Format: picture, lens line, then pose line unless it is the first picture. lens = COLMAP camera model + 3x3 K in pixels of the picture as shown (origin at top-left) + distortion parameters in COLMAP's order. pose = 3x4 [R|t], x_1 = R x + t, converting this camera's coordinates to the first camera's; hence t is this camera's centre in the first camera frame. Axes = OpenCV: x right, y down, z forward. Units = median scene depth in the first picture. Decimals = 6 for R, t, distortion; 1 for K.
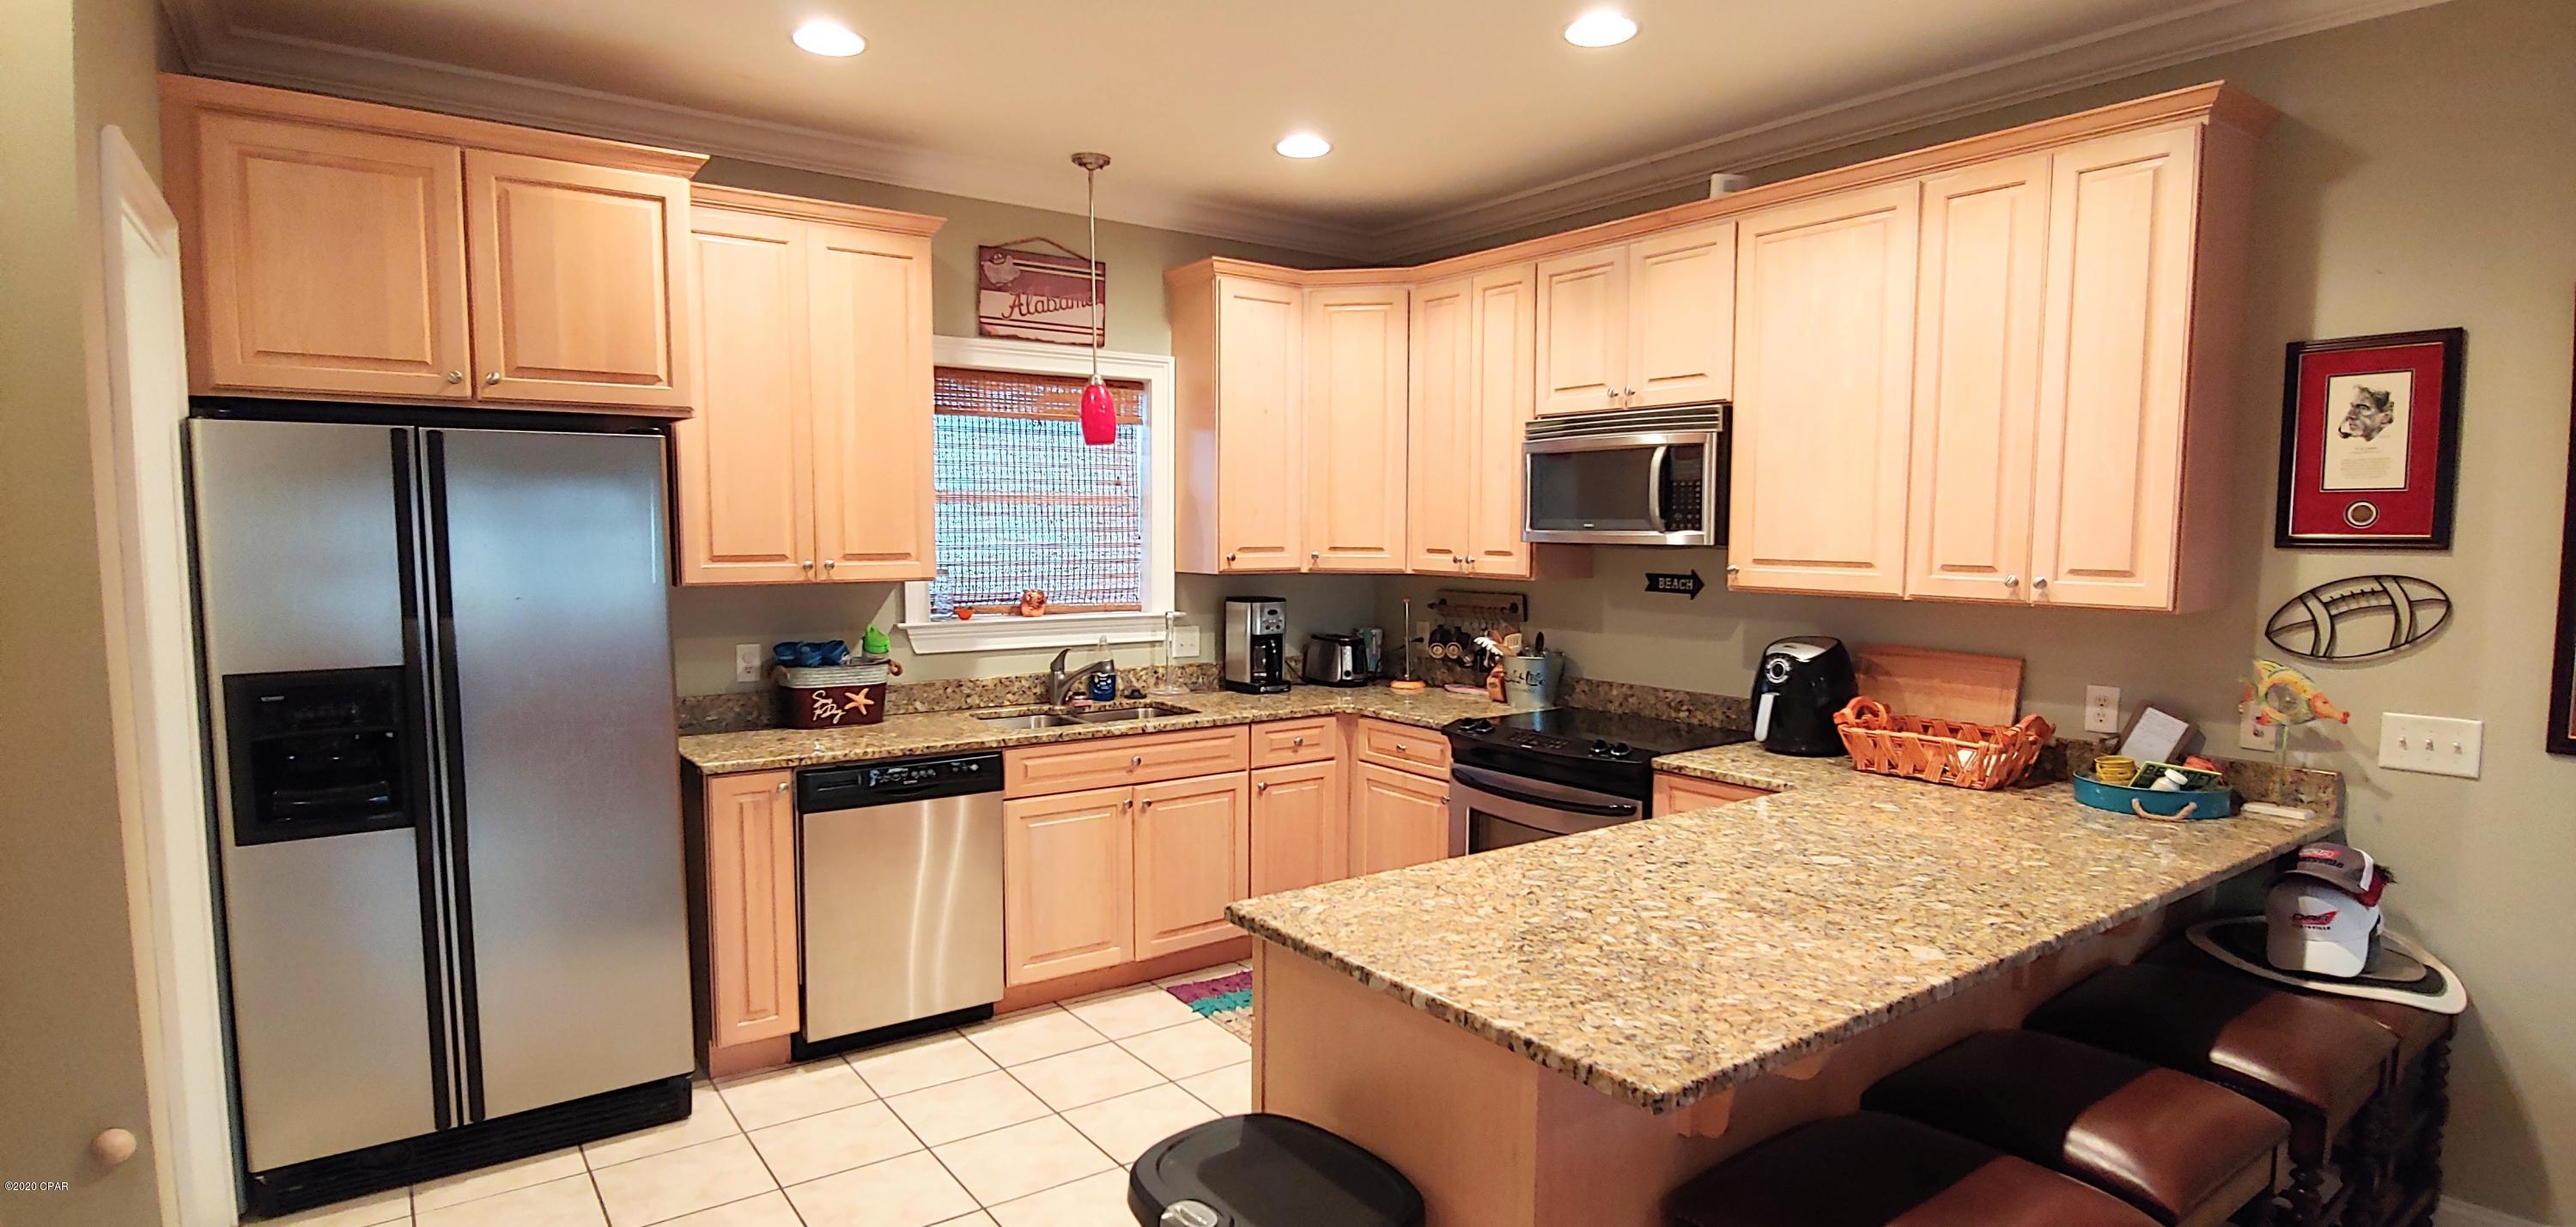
lens RADIAL K [[1293.2, 0, 1287.6], [0, 1293.2, 638.2], [0, 0, 1]] dist [-0.016342, -0.001624]
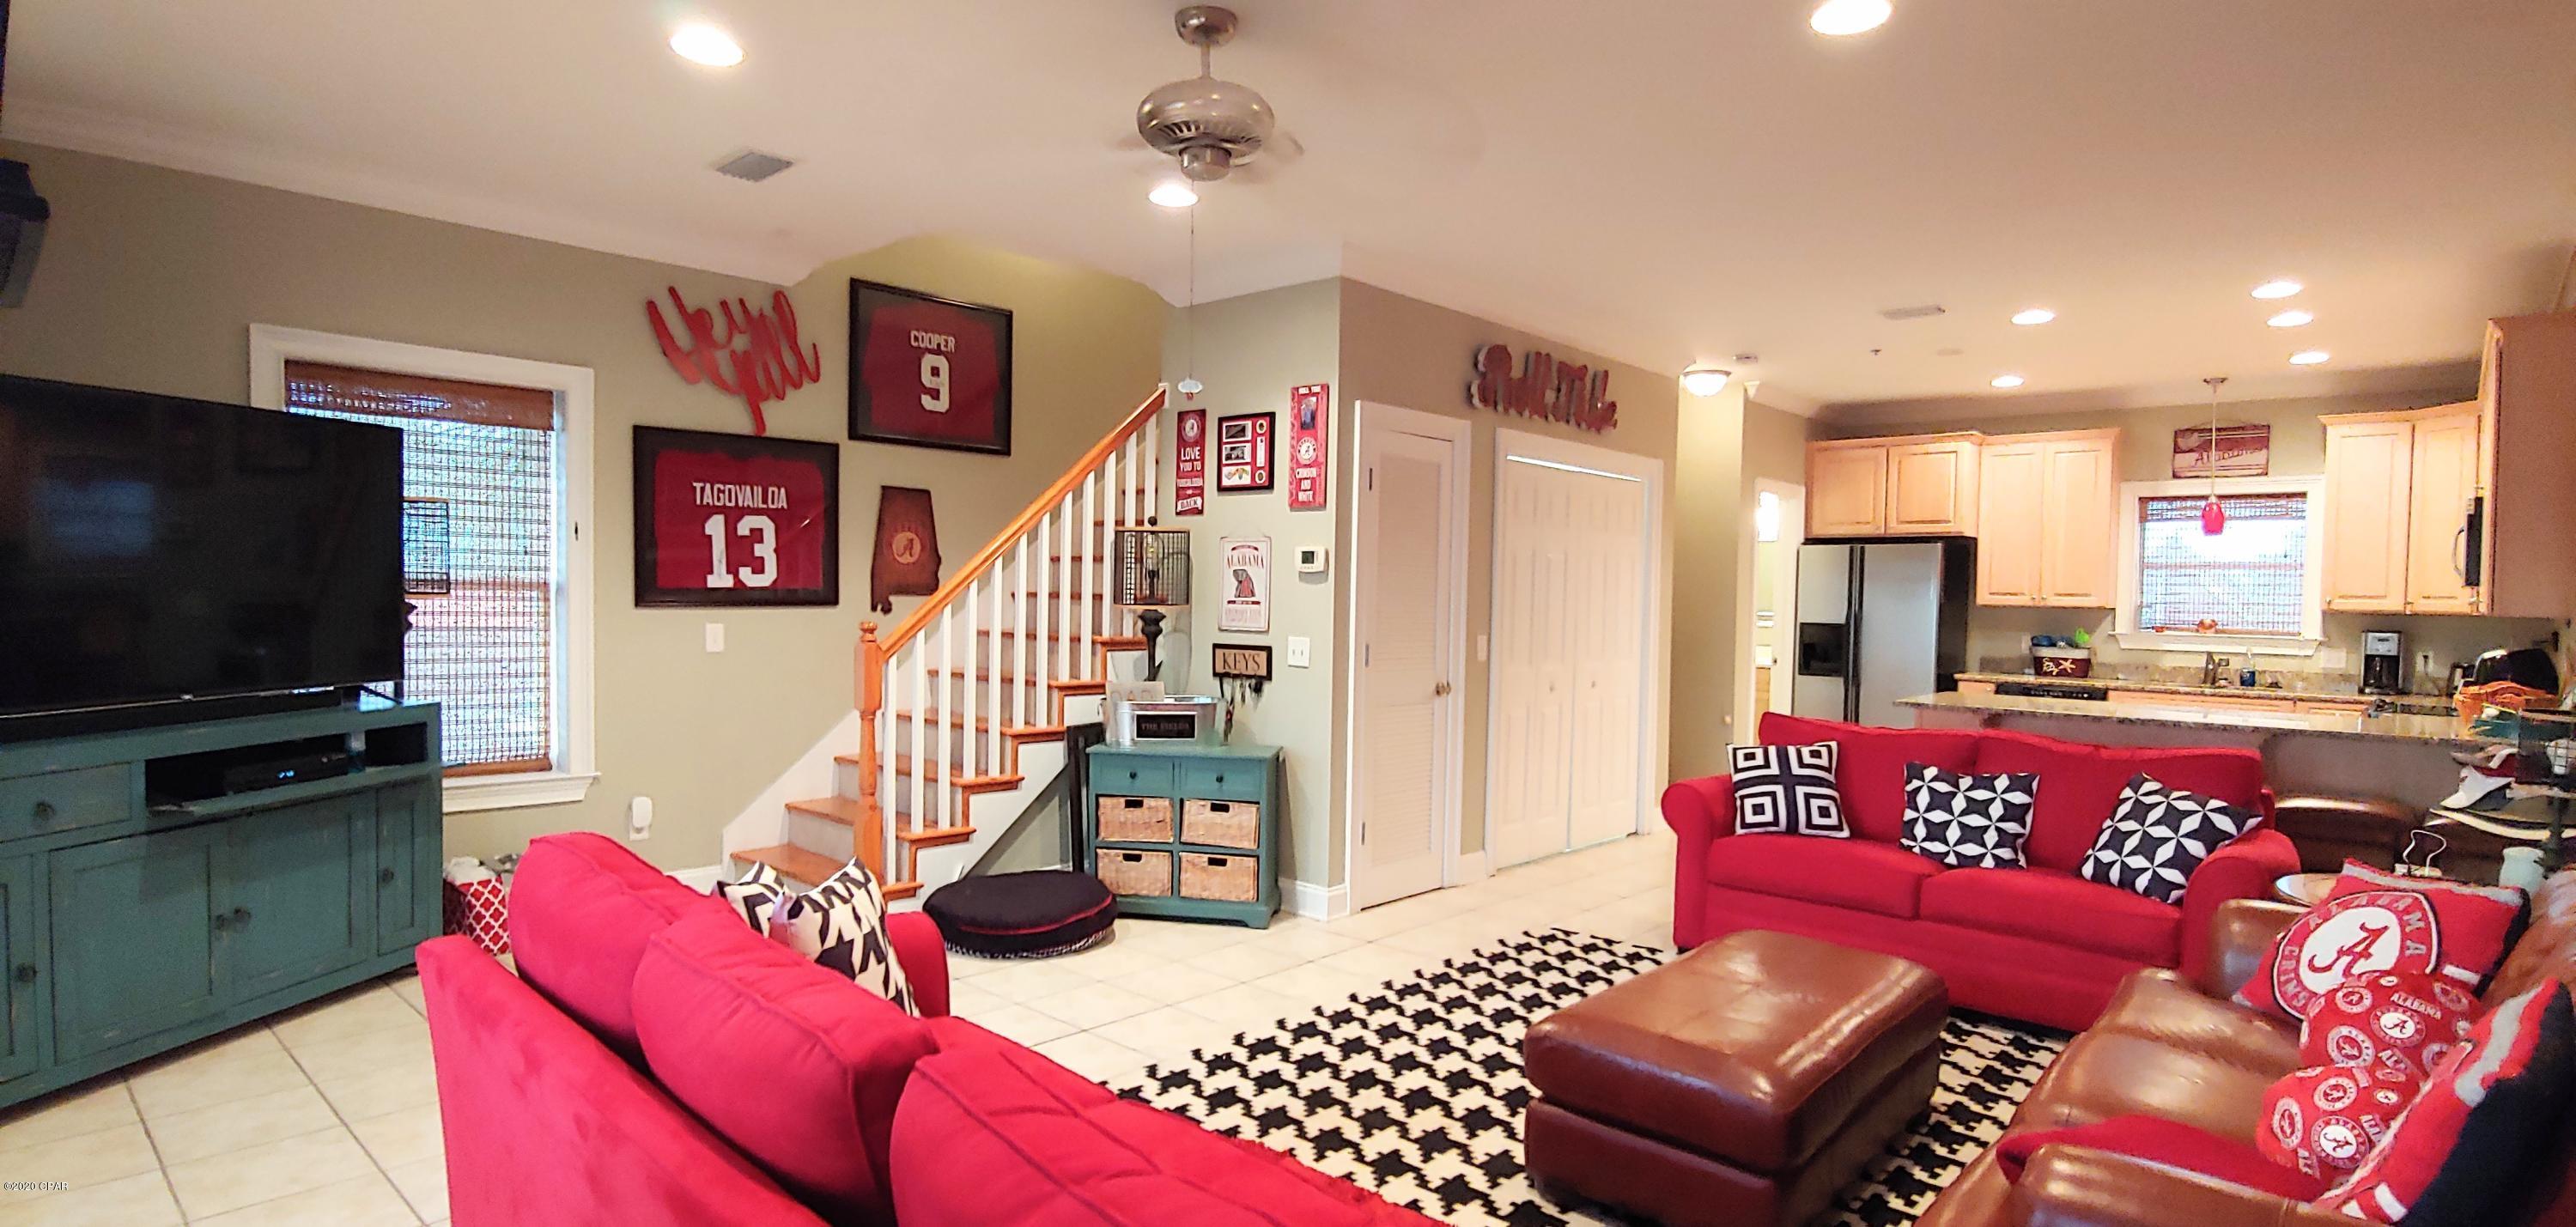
lens RADIAL K [[1293.2, 0, 1281.0], [0, 1293.2, 638.9], [0, 0, 1]] dist [-0.016342, -0.001624]
pose [[0.201181, 0.031324, -0.979053, 2.385835], [-0.101358, 0.994789, 0.011000, 0.187326], [0.974296, 0.097022, 0.203307, -1.079303]]
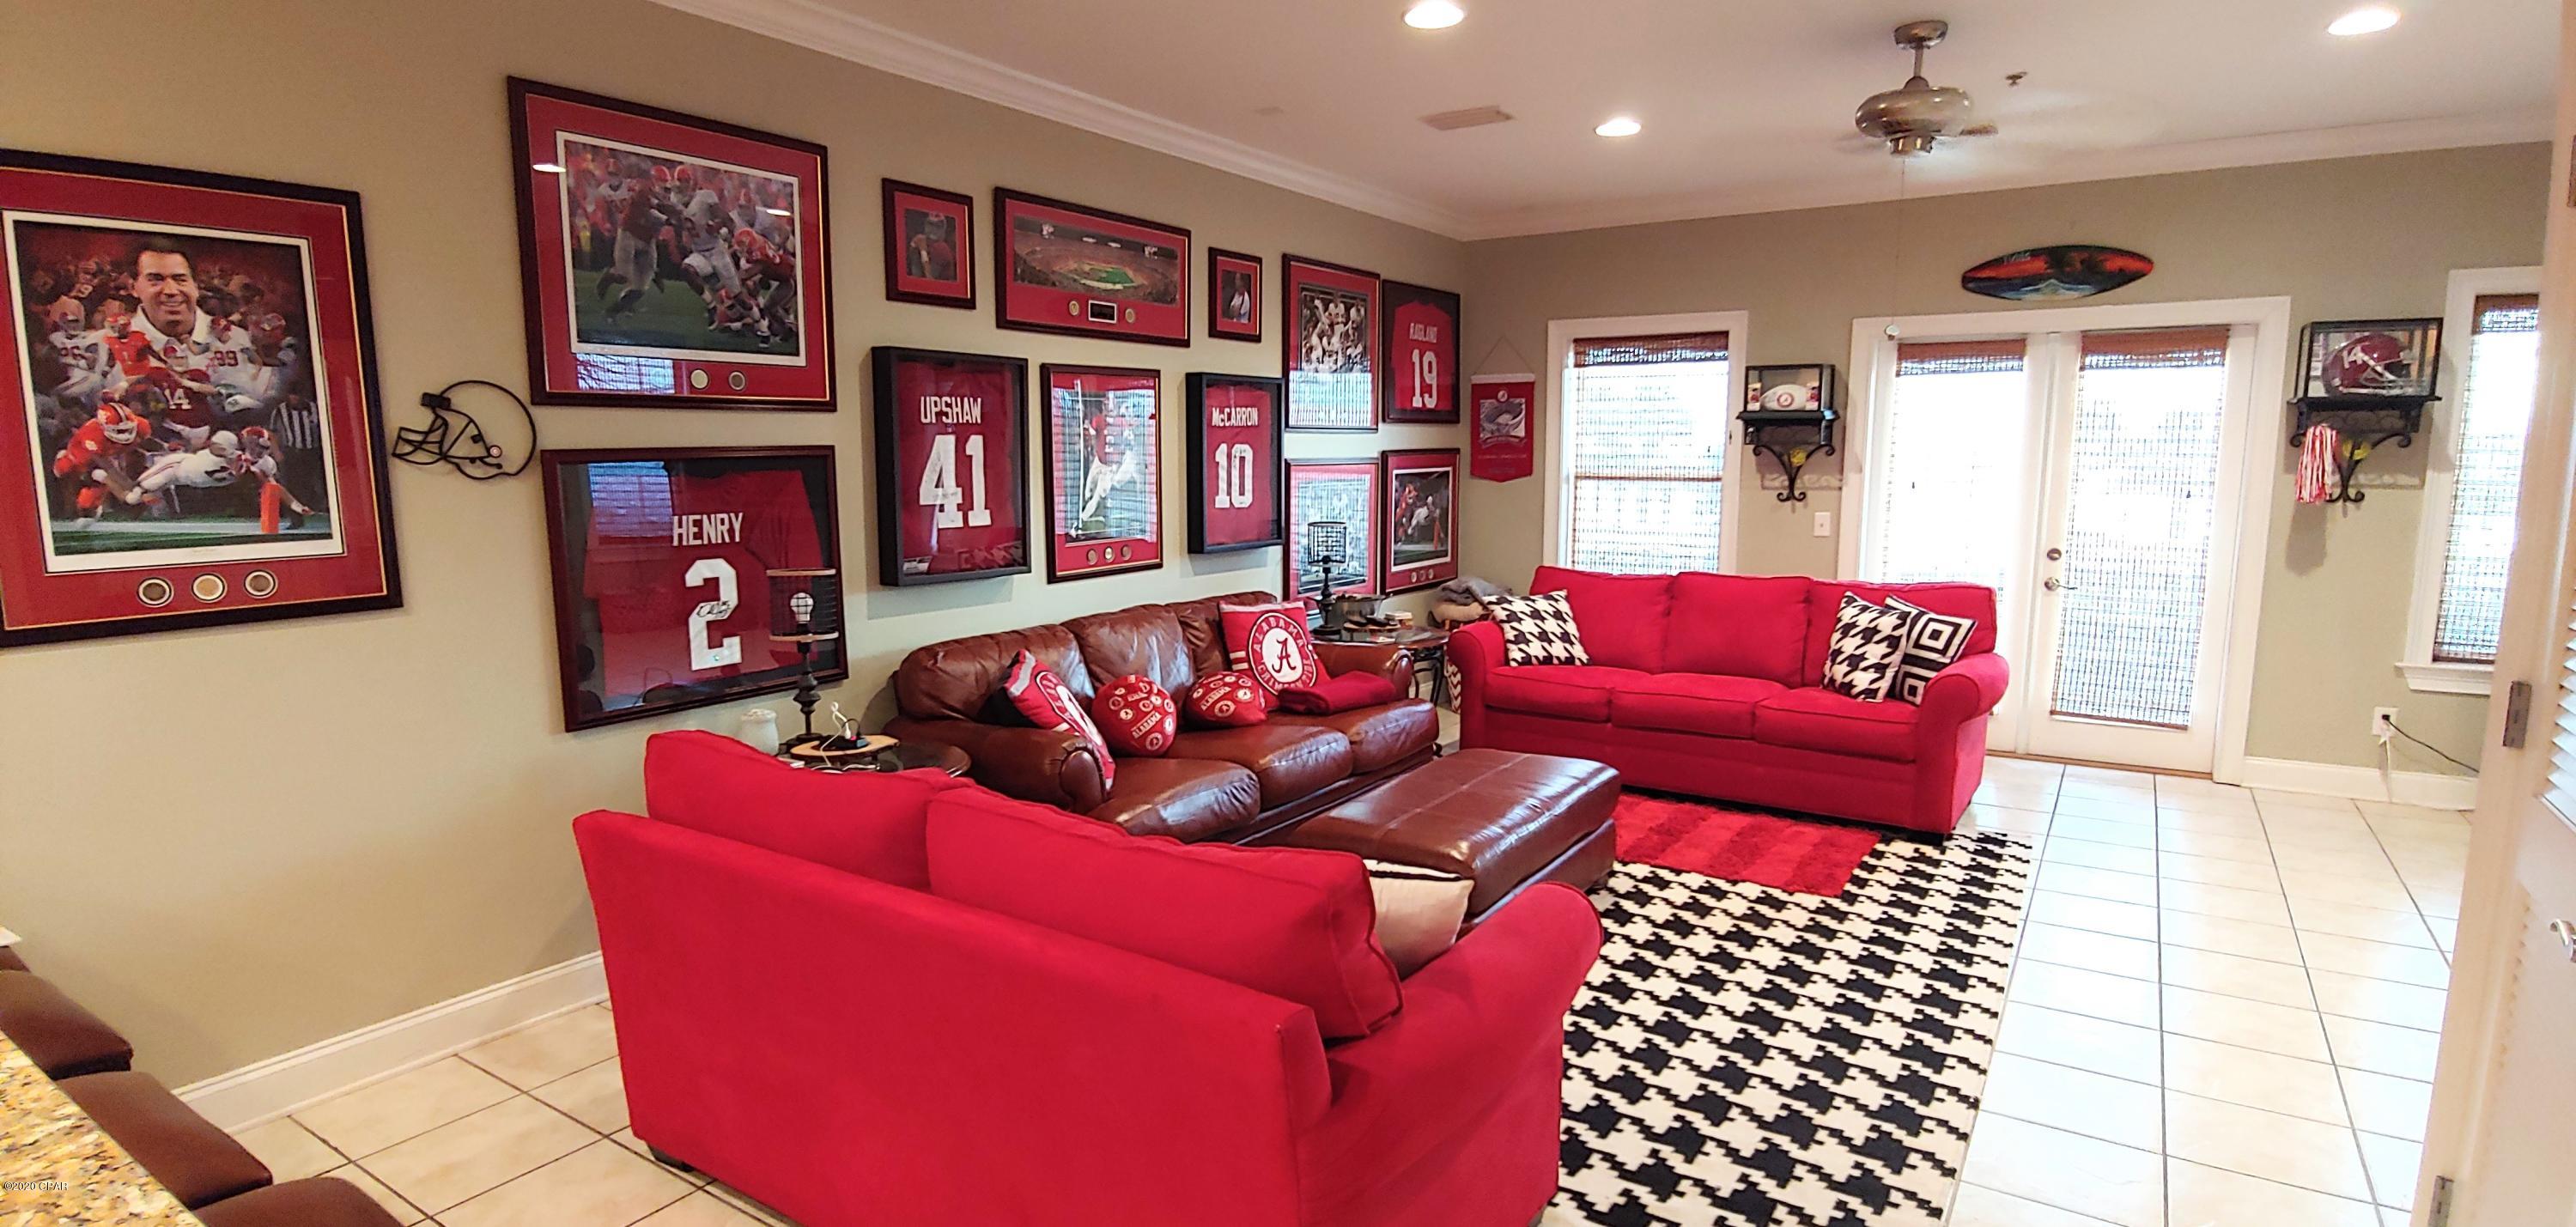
lens RADIAL K [[1293.2, 0, 1279.1], [0, 1293.2, 640.6], [0, 0, 1]] dist [-0.016342, -0.001624]
pose [[-0.345824, -0.145125, 0.927008, -0.230134], [0.081411, 0.979600, 0.183729, -0.011063], [-0.934761, 0.139006, -0.326955, 0.438970]]
